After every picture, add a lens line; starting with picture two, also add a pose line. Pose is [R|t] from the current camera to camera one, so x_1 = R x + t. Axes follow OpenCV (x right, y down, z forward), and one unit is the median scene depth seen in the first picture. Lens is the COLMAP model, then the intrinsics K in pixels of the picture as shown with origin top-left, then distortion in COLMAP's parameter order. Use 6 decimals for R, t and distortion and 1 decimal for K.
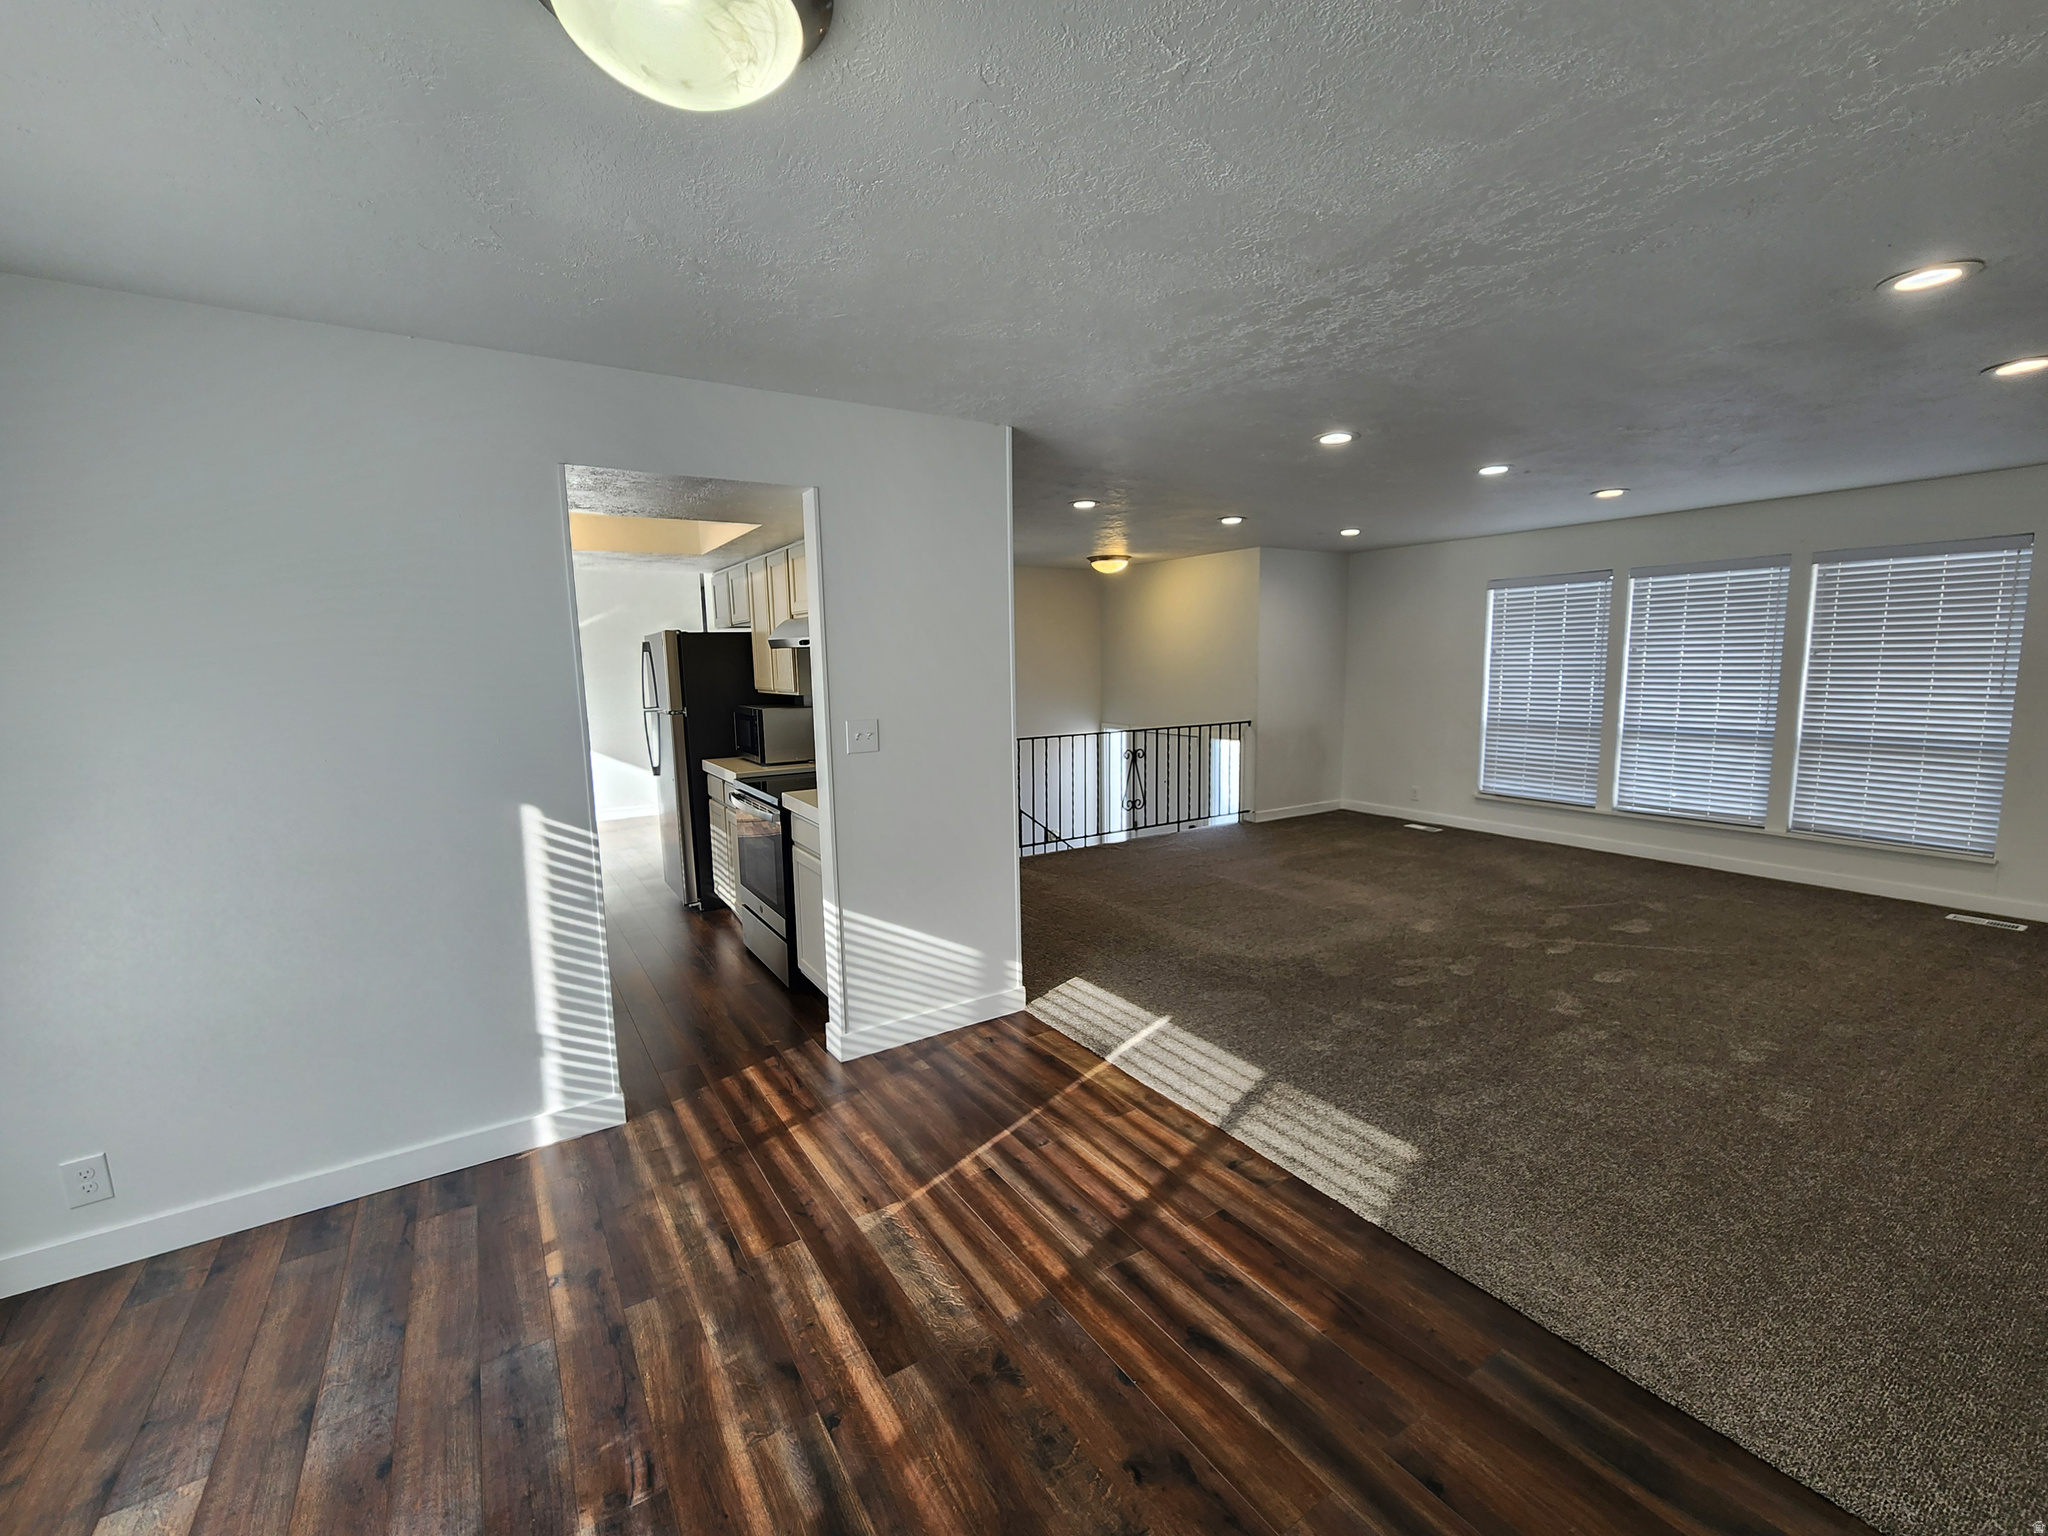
lens RADIAL K [[835.1, 0, 1022.6], [0, 835.1, 764.1], [0, 0, 1]] dist [0.002166, -0.001910]
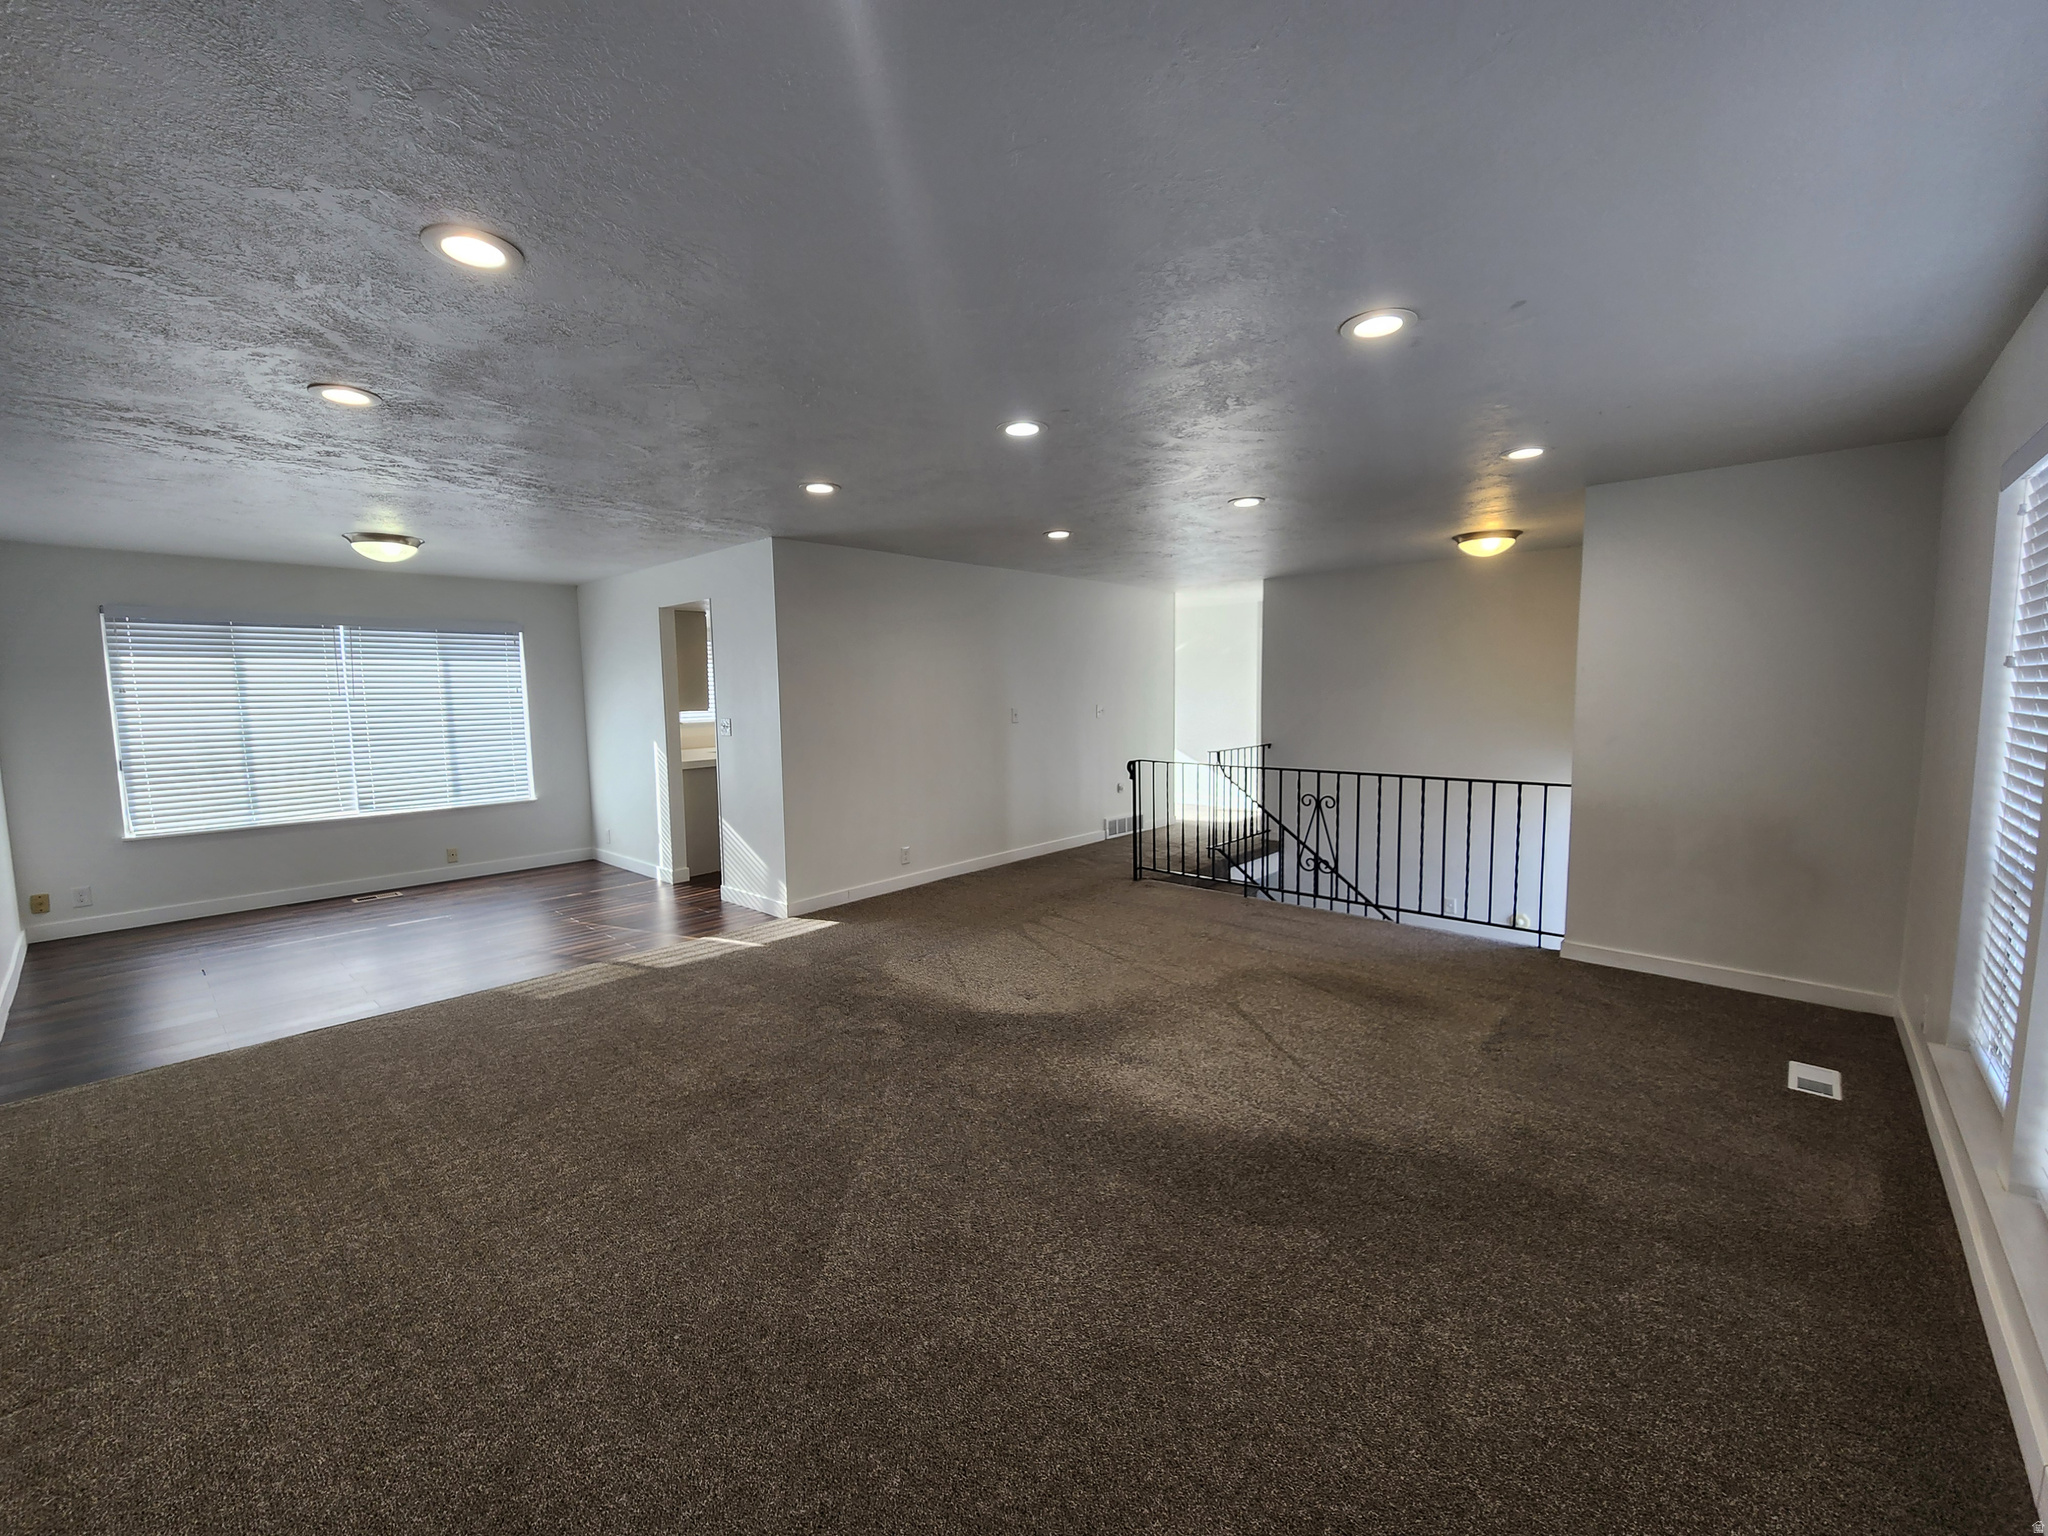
lens RADIAL K [[835.1, 0, 1016.5], [0, 835.1, 773.9], [0, 0, 1]] dist [0.002166, -0.001910]
pose [[0.260891, 0.107089, -0.959410, 1.948728], [-0.110138, 0.990641, 0.080625, -0.165501], [0.959065, 0.084634, 0.270243, 1.253519]]
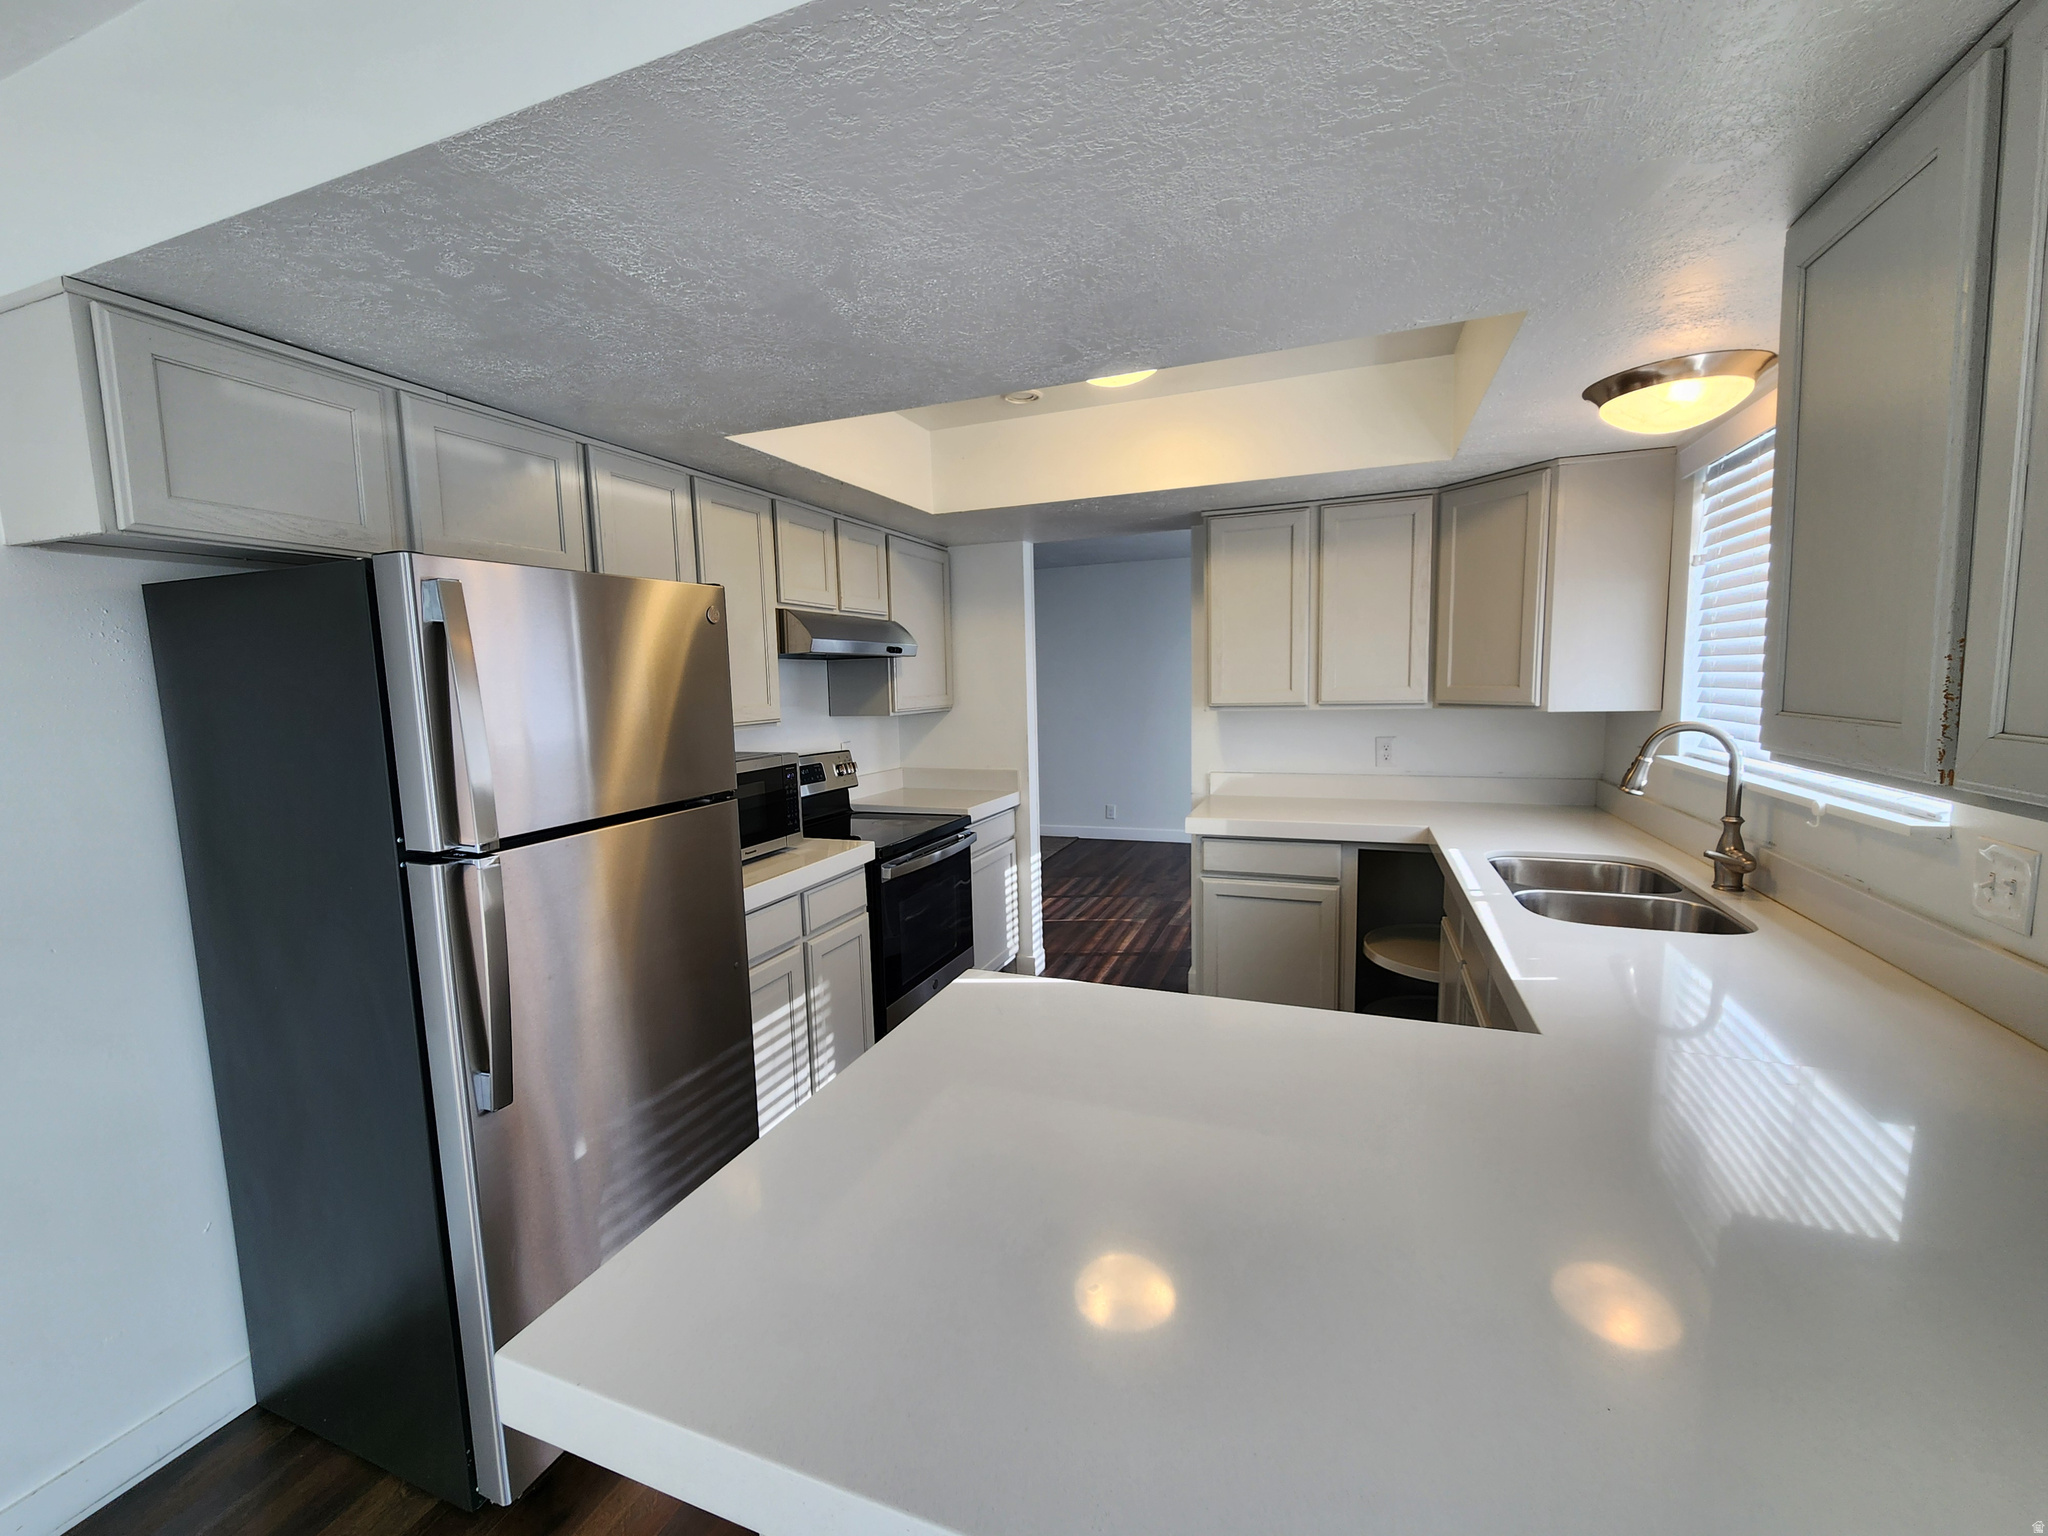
lens RADIAL K [[835.1, 0, 1027.7], [0, 835.1, 770.6], [0, 0, 1]] dist [0.002166, -0.001910]
pose [[-0.593586, -0.052654, 0.803046, -1.416114], [0.129319, 0.978649, 0.159757, -0.187719], [-0.794312, 0.198679, -0.574103, 1.952299]]
